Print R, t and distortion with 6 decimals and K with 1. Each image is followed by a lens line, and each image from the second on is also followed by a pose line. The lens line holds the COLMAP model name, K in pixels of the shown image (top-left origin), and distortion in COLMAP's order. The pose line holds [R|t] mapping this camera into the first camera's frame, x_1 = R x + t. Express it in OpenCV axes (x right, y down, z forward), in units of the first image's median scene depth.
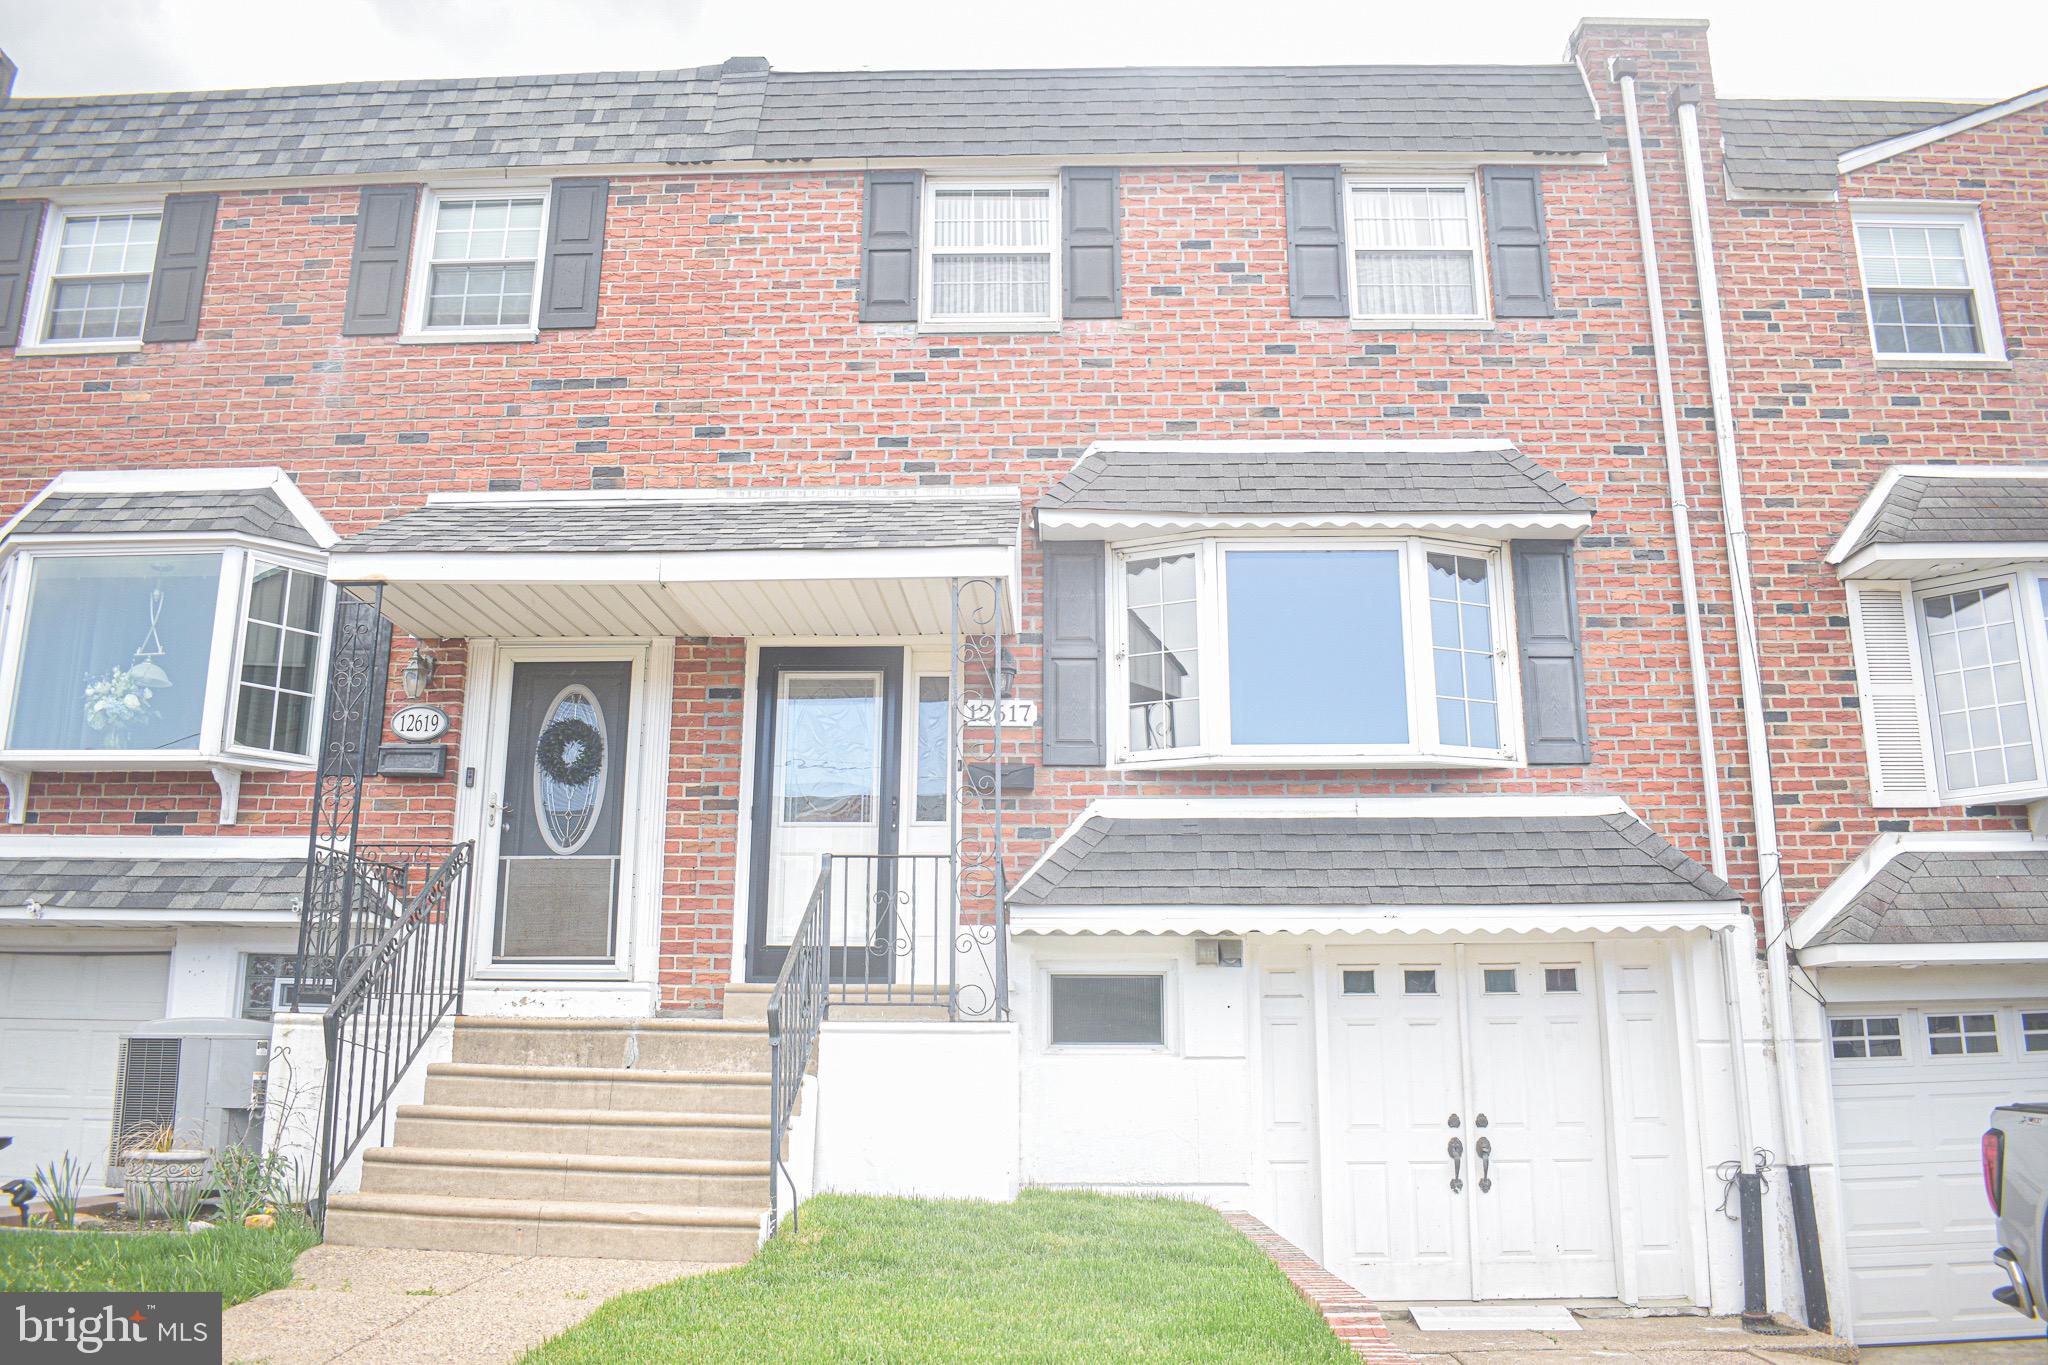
lens RADIAL K [[1590.2, 0, 1029.1], [0, 1590.2, 679.8], [0, 0, 1]] dist [-0.095946, 0.013657]
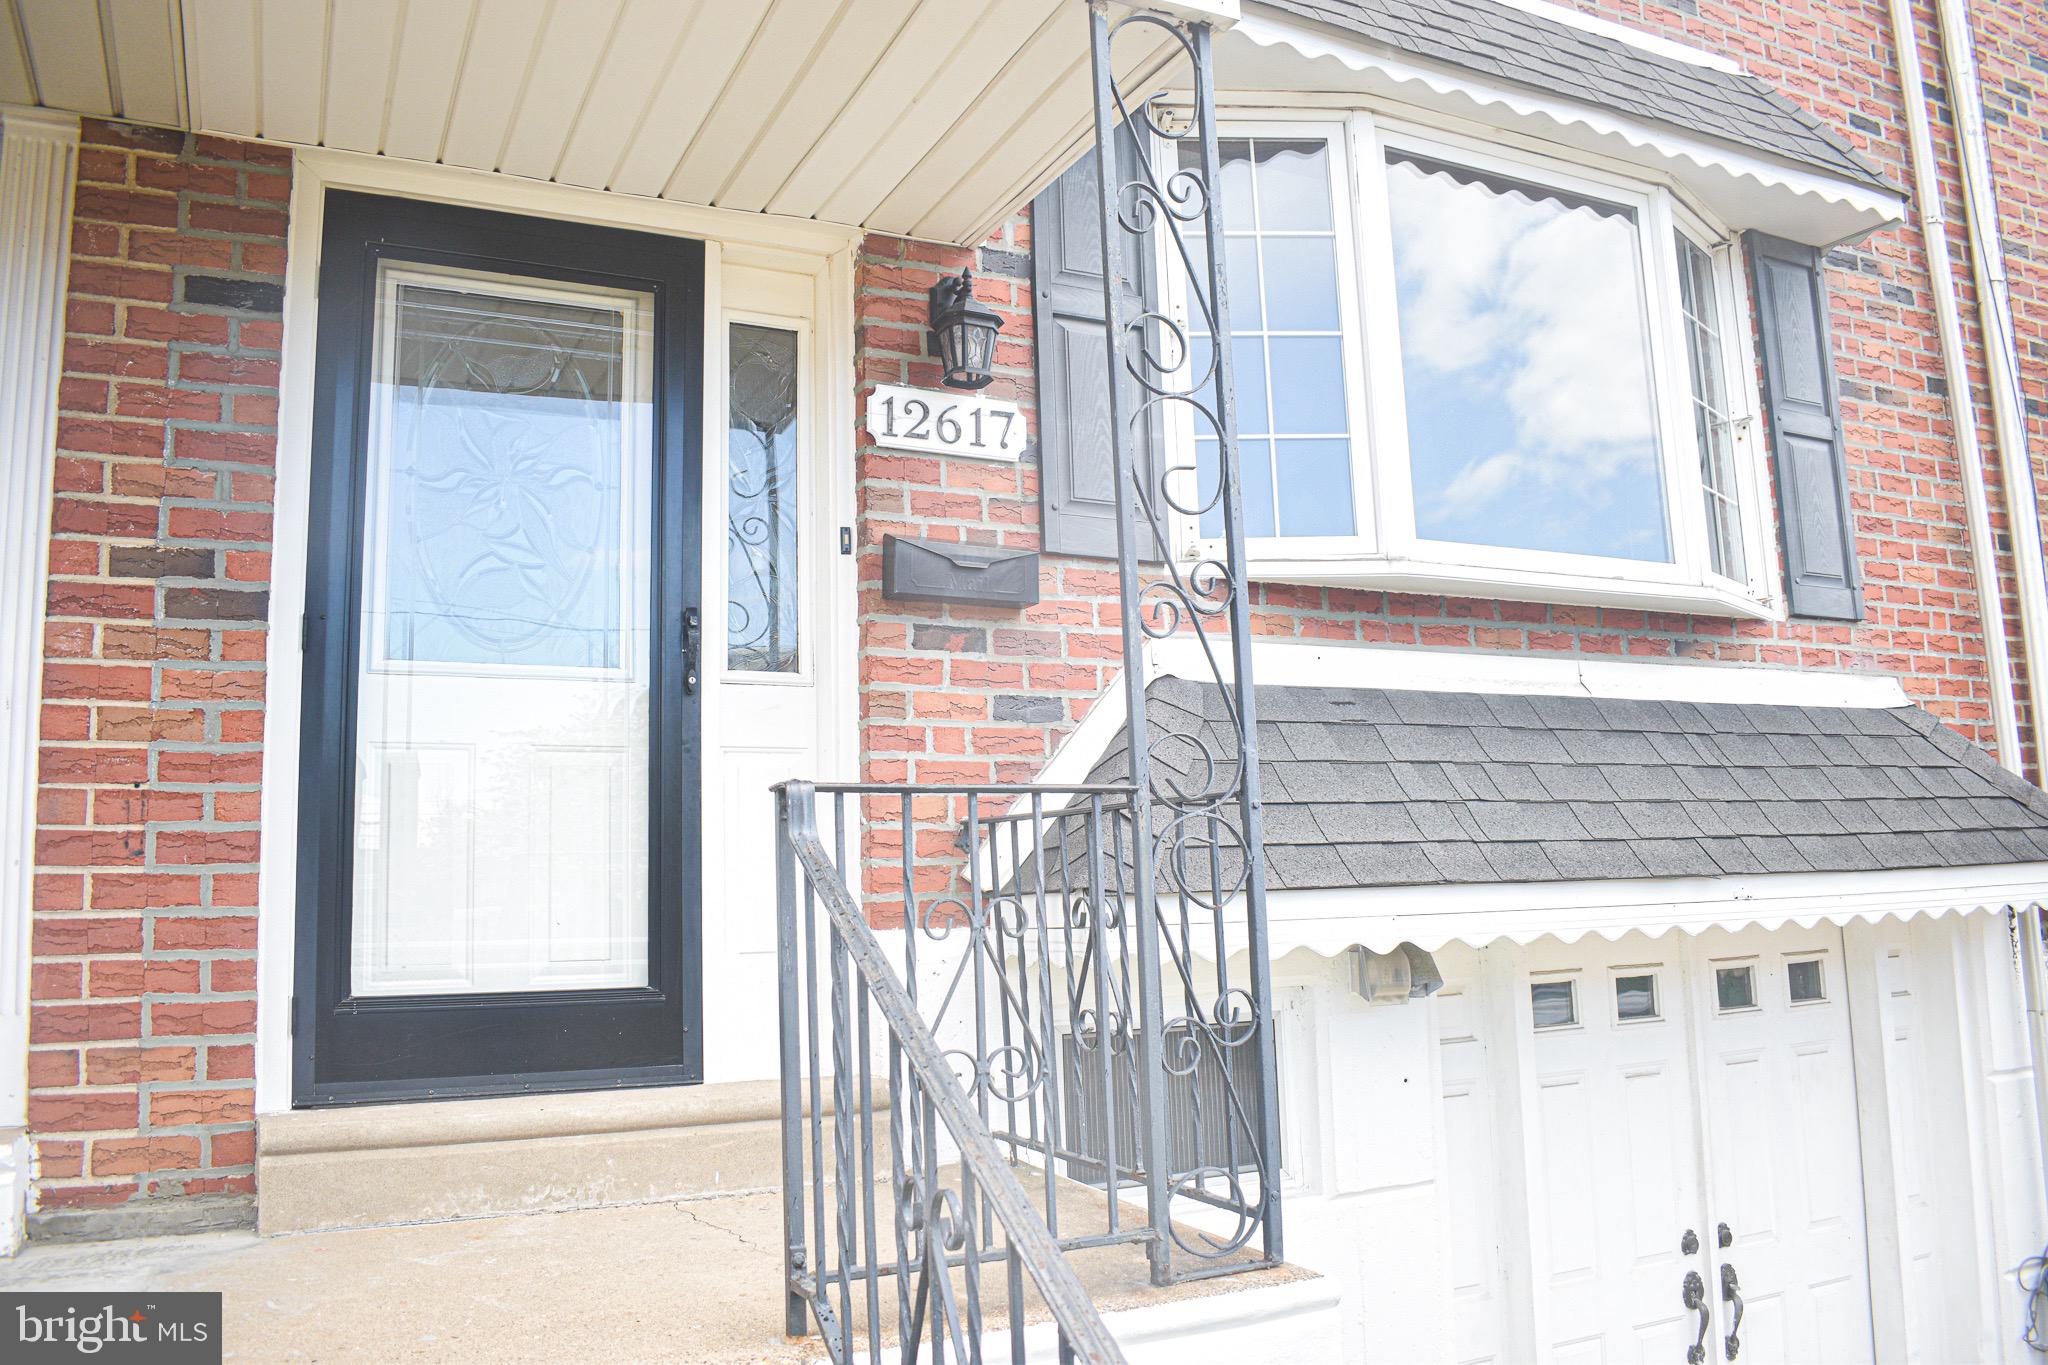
lens RADIAL K [[1590.2, 0, 1015.9], [0, 1590.2, 678.7], [0, 0, 1]] dist [-0.095946, 0.013657]
pose [[0.884989, 0.035295, 0.464272, -0.198845], [-0.080870, 0.993619, 0.078617, 0.054405], [-0.458535, -0.107121, 0.882196, 0.619136]]
